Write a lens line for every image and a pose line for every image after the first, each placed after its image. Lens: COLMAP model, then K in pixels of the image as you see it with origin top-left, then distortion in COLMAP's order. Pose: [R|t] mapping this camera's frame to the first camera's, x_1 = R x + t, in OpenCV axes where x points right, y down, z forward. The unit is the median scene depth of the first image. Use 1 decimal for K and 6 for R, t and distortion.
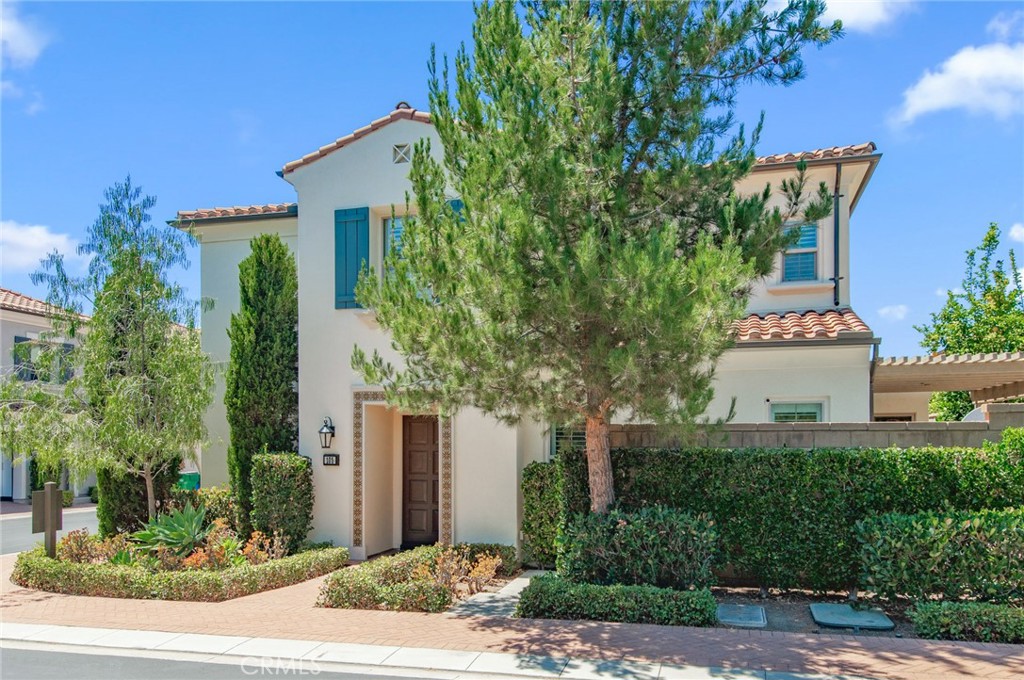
lens RADIAL K [[526.8, 0, 513.7], [0, 526.8, 340.6], [0, 0, 1]] dist [-0.004356, -0.000804]
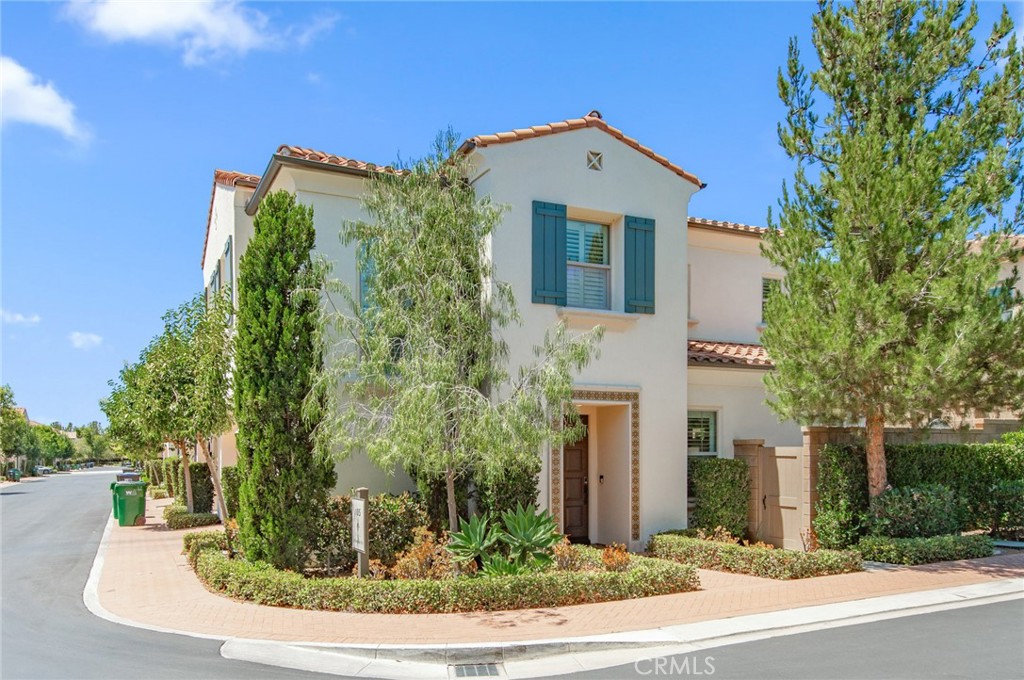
lens RADIAL K [[526.8, 0, 514.5], [0, 526.8, 341.0], [0, 0, 1]] dist [-0.004356, -0.000804]
pose [[0.861070, 0.090850, 0.500305, -0.839557], [-0.095100, 0.995321, -0.017064, 0.029200], [-0.499515, -0.032886, 0.865681, 0.173537]]
